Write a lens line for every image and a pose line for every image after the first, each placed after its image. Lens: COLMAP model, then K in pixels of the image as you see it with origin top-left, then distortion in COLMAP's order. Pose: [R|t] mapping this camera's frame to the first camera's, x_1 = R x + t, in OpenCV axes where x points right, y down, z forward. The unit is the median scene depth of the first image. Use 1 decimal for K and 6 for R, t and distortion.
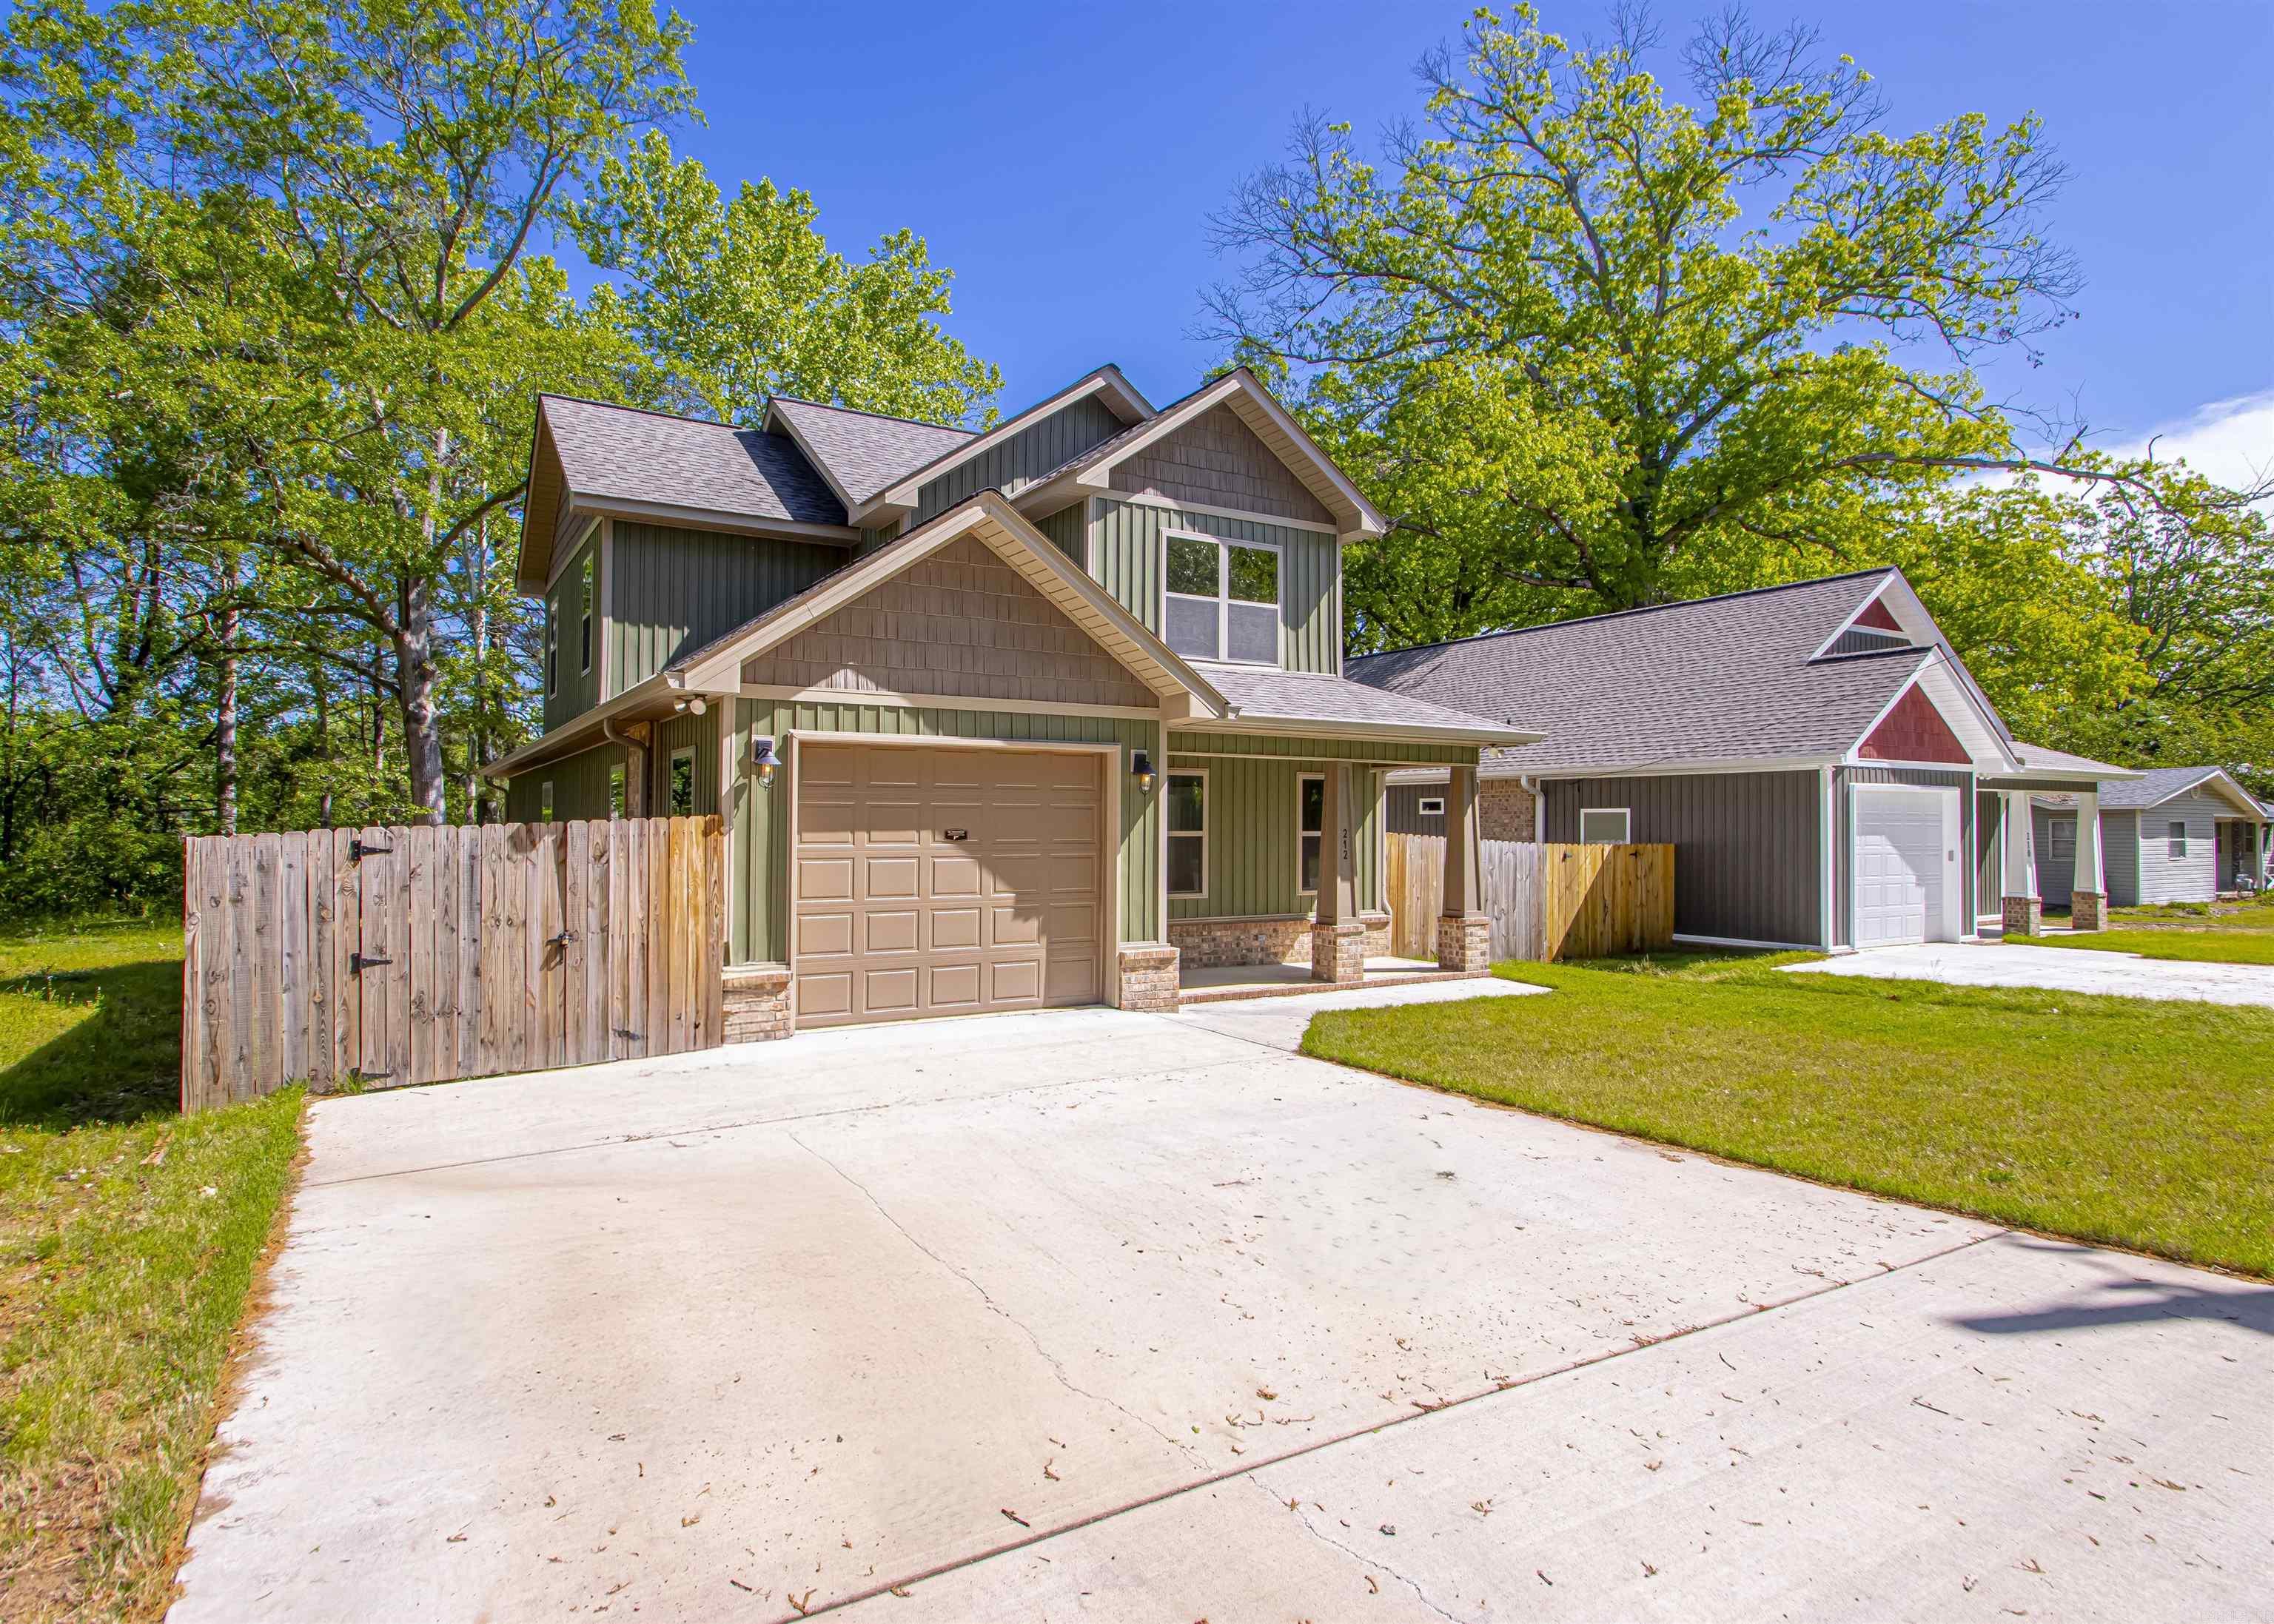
lens RADIAL K [[1212.8, 0, 1075.7], [0, 1212.8, 804.7], [0, 0, 1]] dist [0.000960, -0.000066]
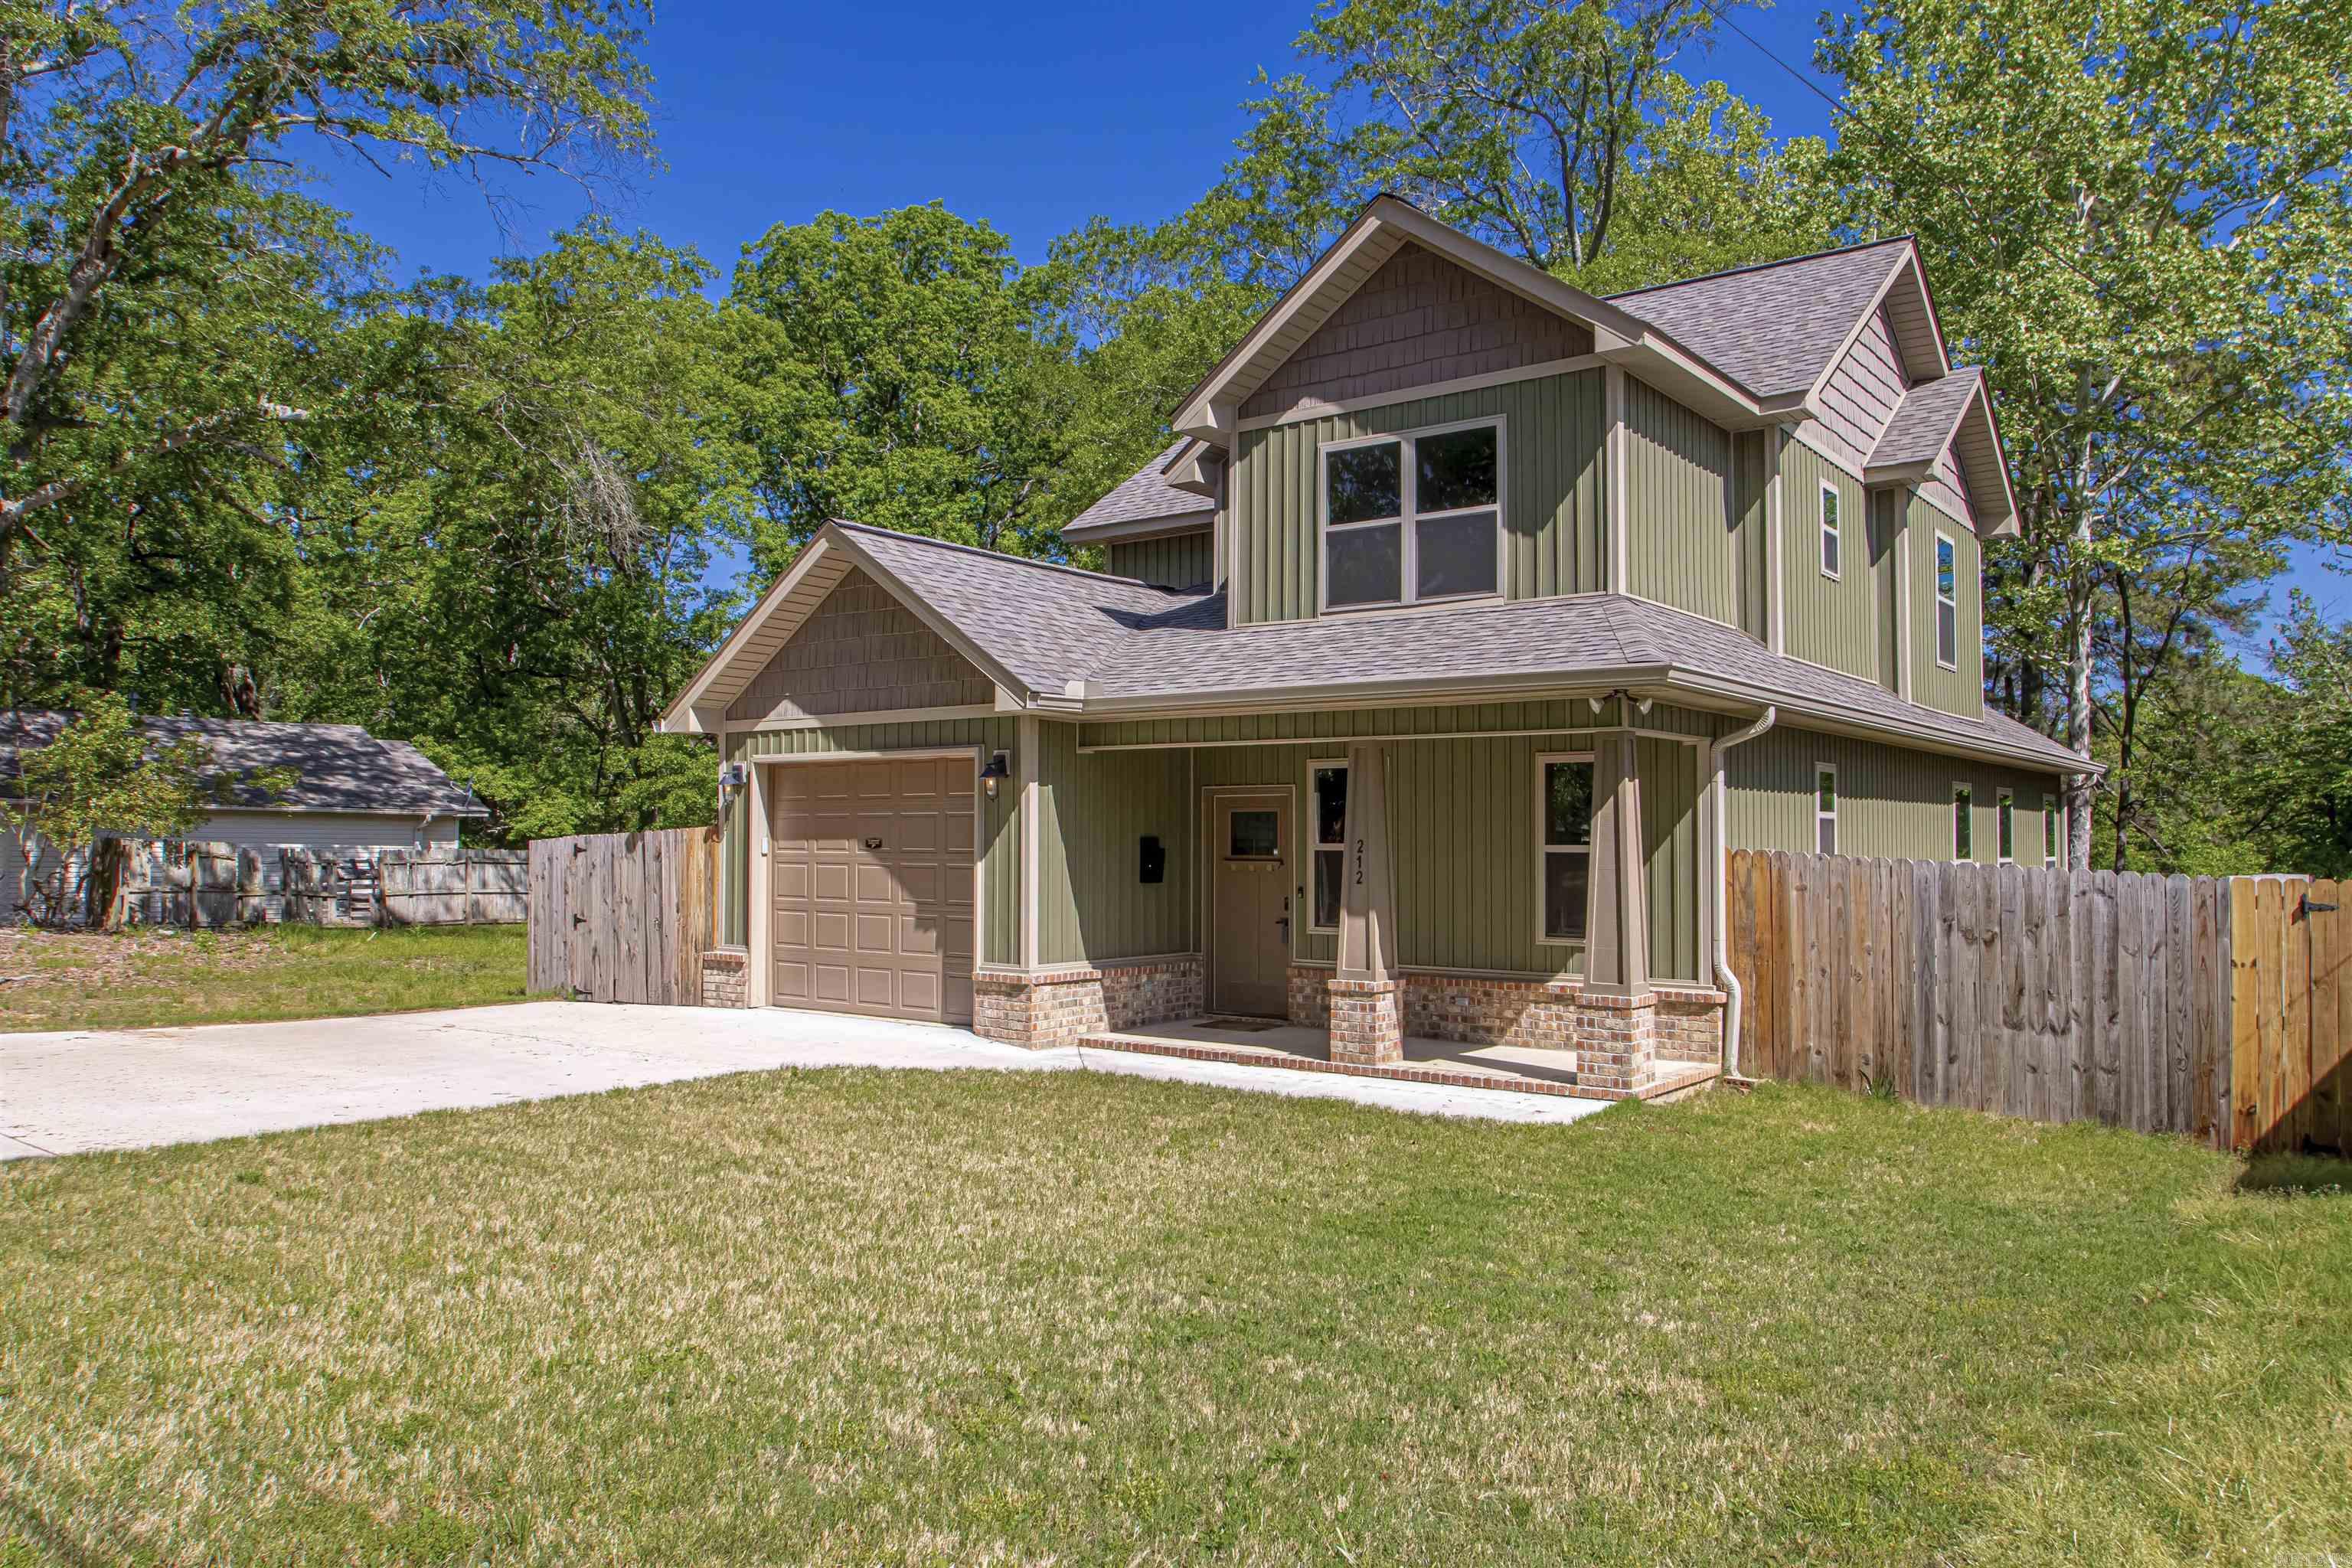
lens RADIAL K [[1686.6, 0, 1176.0], [0, 1686.6, 784.0], [0, 0, 1]] dist [-0.037897, 0.000450]
pose [[0.372991, -0.031191, -0.927311, 1.285749], [0.012030, 0.999513, -0.028781, 0.017815], [0.927757, -0.000421, 0.373184, 0.665231]]
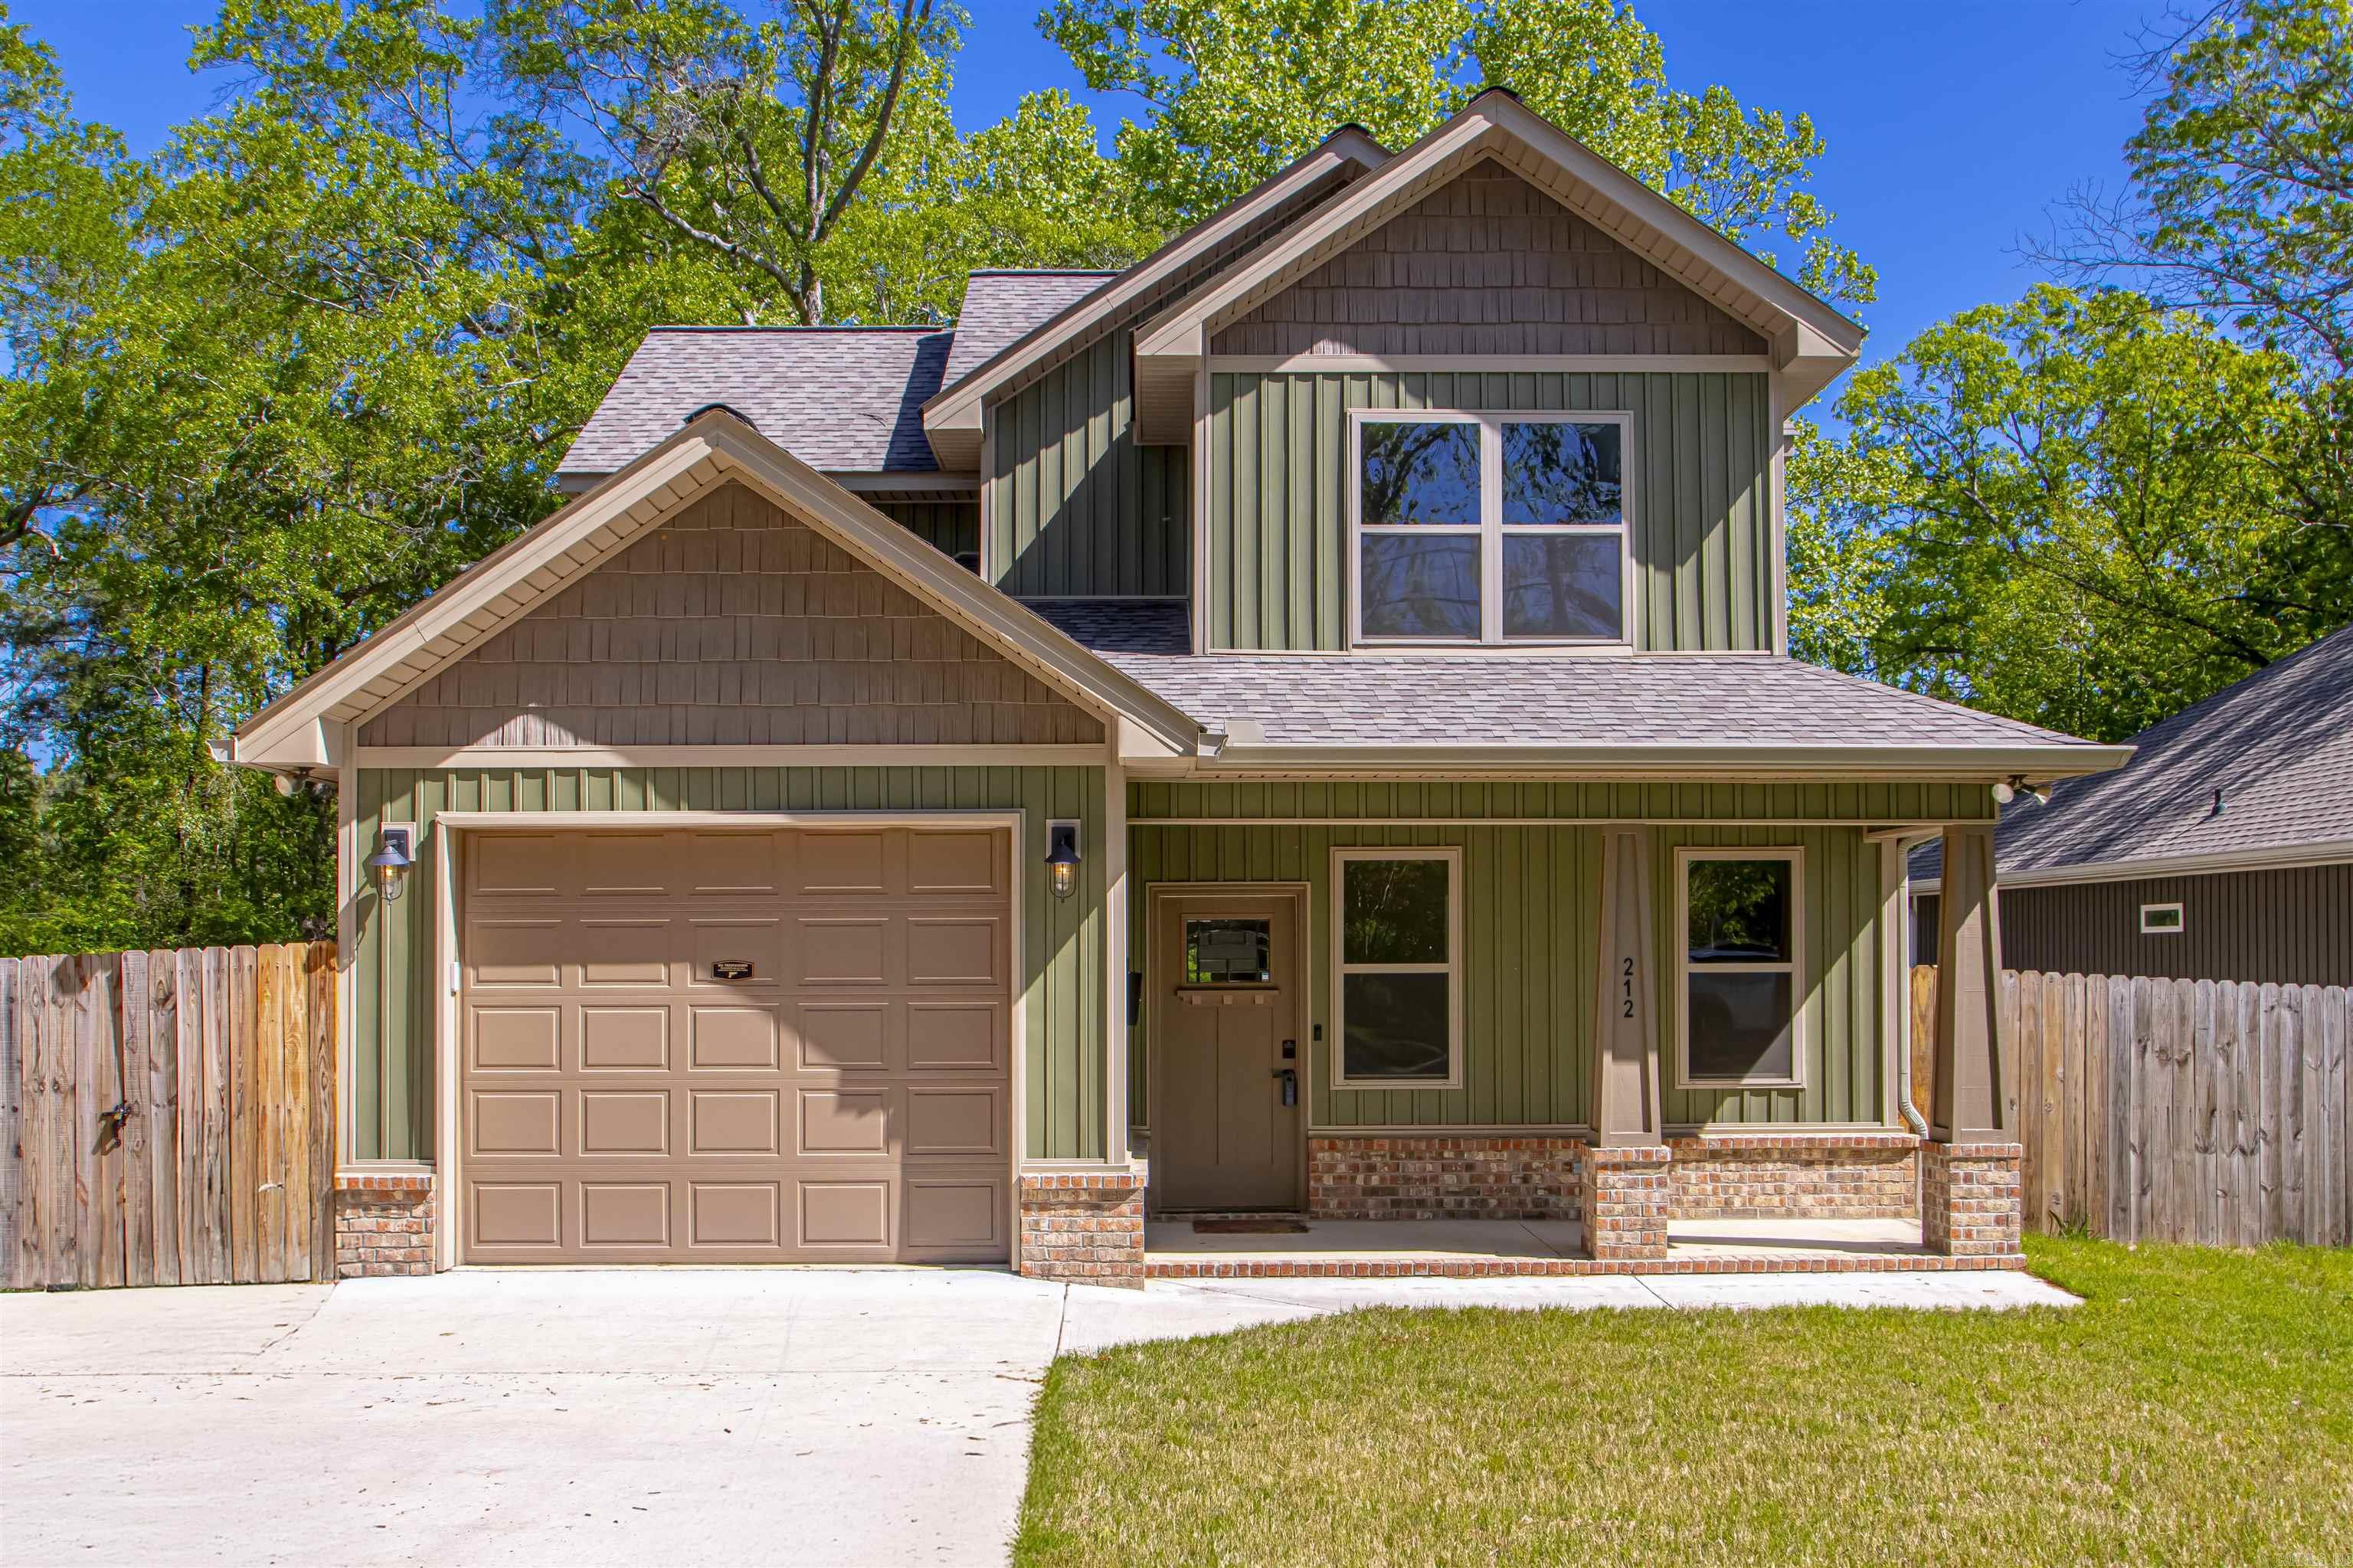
lens RADIAL K [[2095.5, 0, 1174.5], [0, 2095.5, 922.1], [0, 0, 1]] dist [-0.049473, 0.007552]
pose [[0.870557, -0.013635, -0.491878, 0.588638], [0.013361, 0.999902, -0.004069, 0.007400], [0.491885, -0.003030, 0.870655, 0.177675]]
